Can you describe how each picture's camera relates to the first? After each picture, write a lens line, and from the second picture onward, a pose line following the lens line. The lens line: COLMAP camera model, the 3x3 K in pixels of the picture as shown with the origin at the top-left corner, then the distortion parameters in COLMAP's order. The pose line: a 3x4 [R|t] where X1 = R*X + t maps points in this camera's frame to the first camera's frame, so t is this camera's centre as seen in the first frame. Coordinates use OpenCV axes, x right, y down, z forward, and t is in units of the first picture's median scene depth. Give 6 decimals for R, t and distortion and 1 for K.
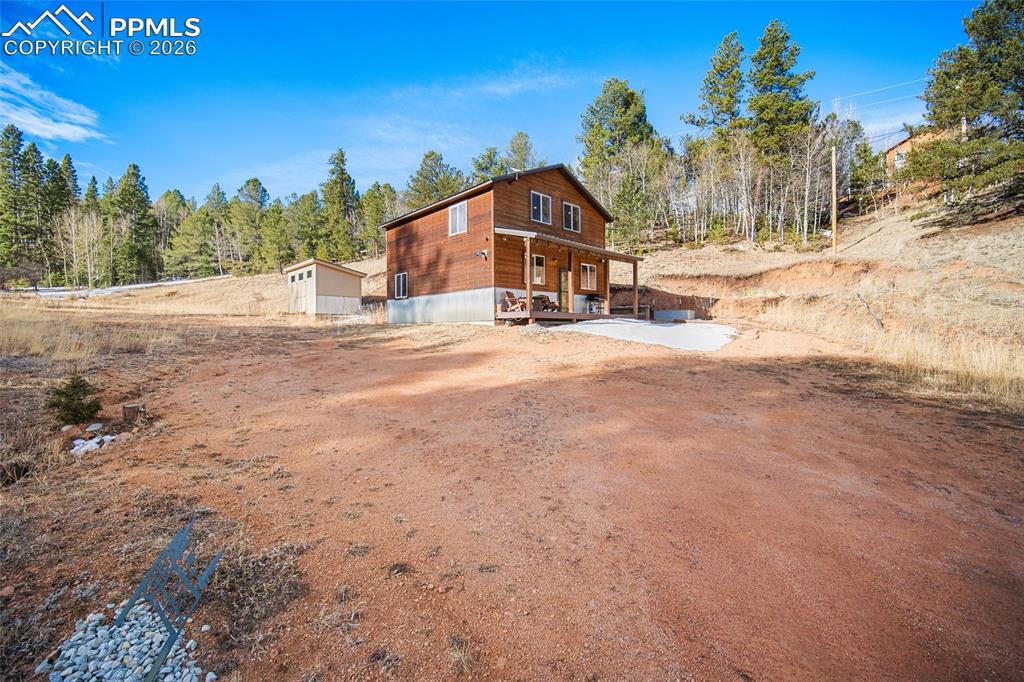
lens RADIAL K [[421.4, 0, 519.4], [0, 421.4, 331.1], [0, 0, 1]] dist [0.003607, 0.000192]
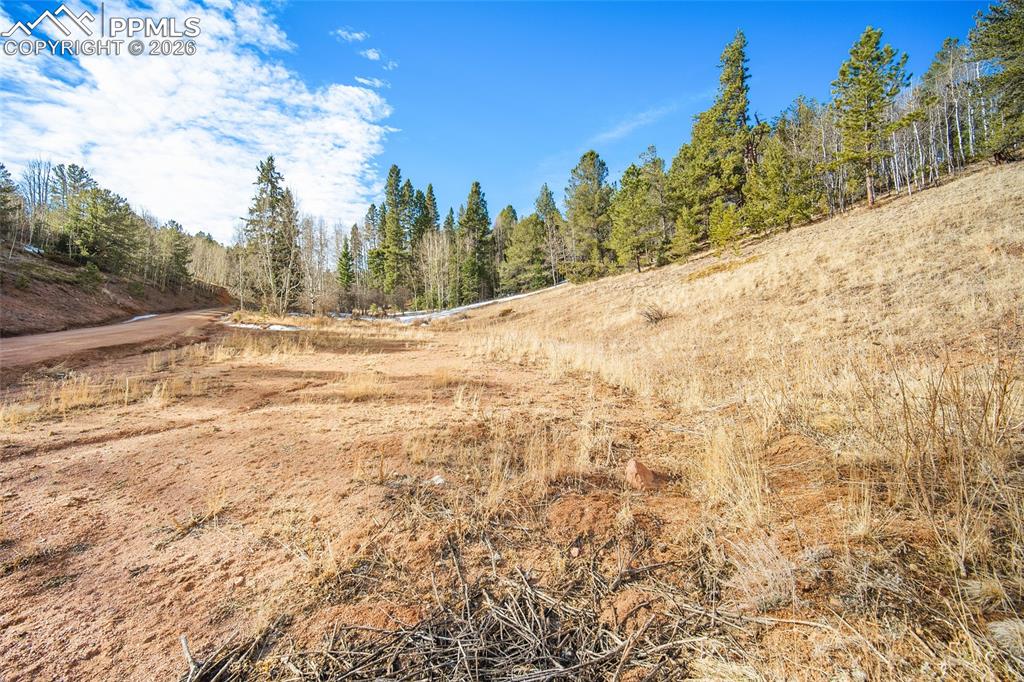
lens RADIAL K [[421.4, 0, 513.1], [0, 421.4, 341.8], [0, 0, 1]] dist [0.003607, 0.000192]
pose [[0.780283, -0.002608, -0.625421, -0.265127], [0.009133, 0.999932, 0.007225, -0.031717], [0.625359, -0.011350, 0.780254, 0.324922]]
